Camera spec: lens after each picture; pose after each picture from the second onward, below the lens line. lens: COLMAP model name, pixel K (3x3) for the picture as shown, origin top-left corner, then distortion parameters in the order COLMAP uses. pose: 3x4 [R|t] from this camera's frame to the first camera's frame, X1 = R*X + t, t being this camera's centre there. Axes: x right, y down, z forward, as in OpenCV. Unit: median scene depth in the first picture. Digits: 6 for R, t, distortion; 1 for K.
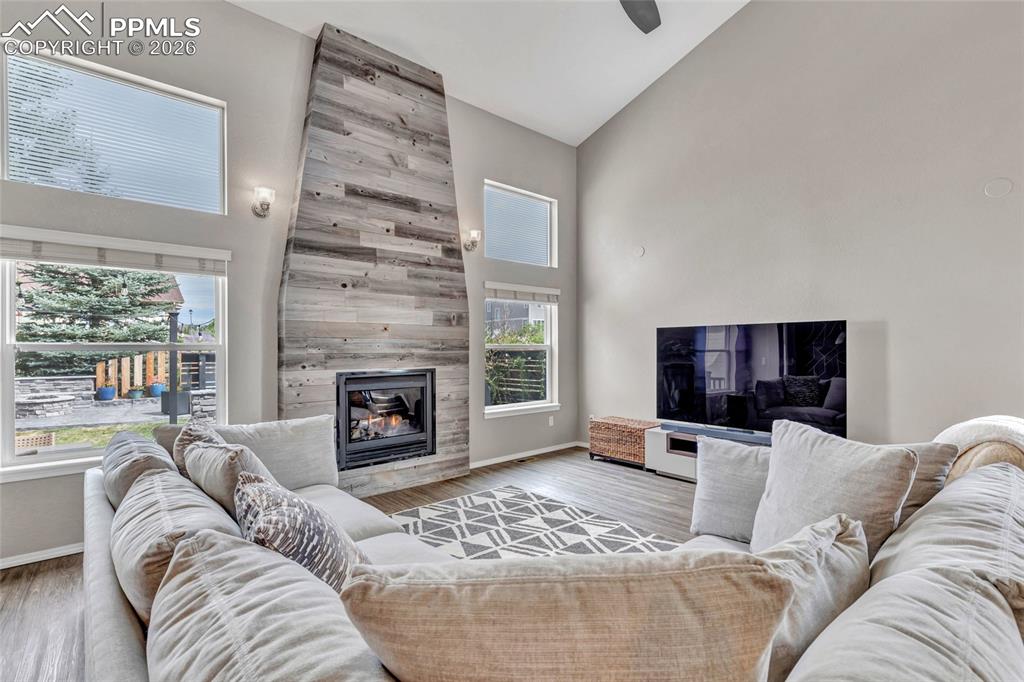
lens RADIAL K [[460.6, 0, 509.1], [0, 460.6, 347.1], [0, 0, 1]] dist [0.003046, 0.000070]
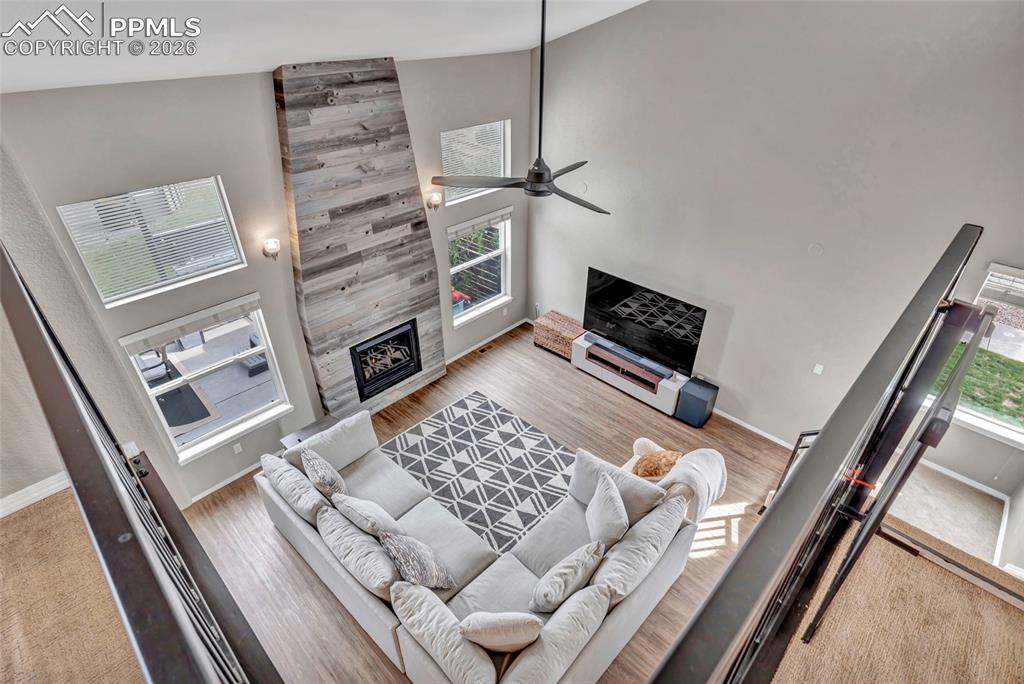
lens RADIAL K [[515.1, 0, 507.2], [0, 515.1, 337.8], [0, 0, 1]] dist [0.002670, 0.000270]
pose [[0.996102, -0.047760, 0.074160, -0.014124], [-0.000140, 0.839879, 0.542774, -0.744986], [-0.088208, -0.540669, 0.836598, -0.293956]]
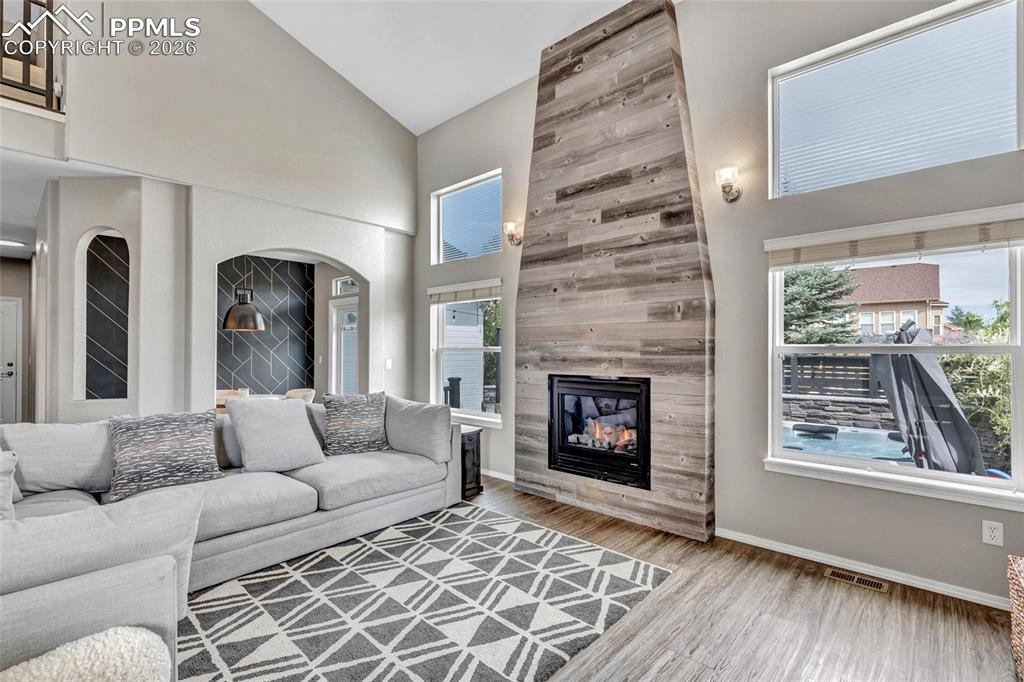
lens RADIAL K [[460.6, 0, 517.4], [0, 460.6, 345.5], [0, 0, 1]] dist [0.003046, 0.000070]
pose [[0.135358, -0.007681, -0.990767, 0.607022], [0.001261, 0.999970, -0.007580, -0.001662], [0.990796, -0.000223, 0.135364, 0.725796]]
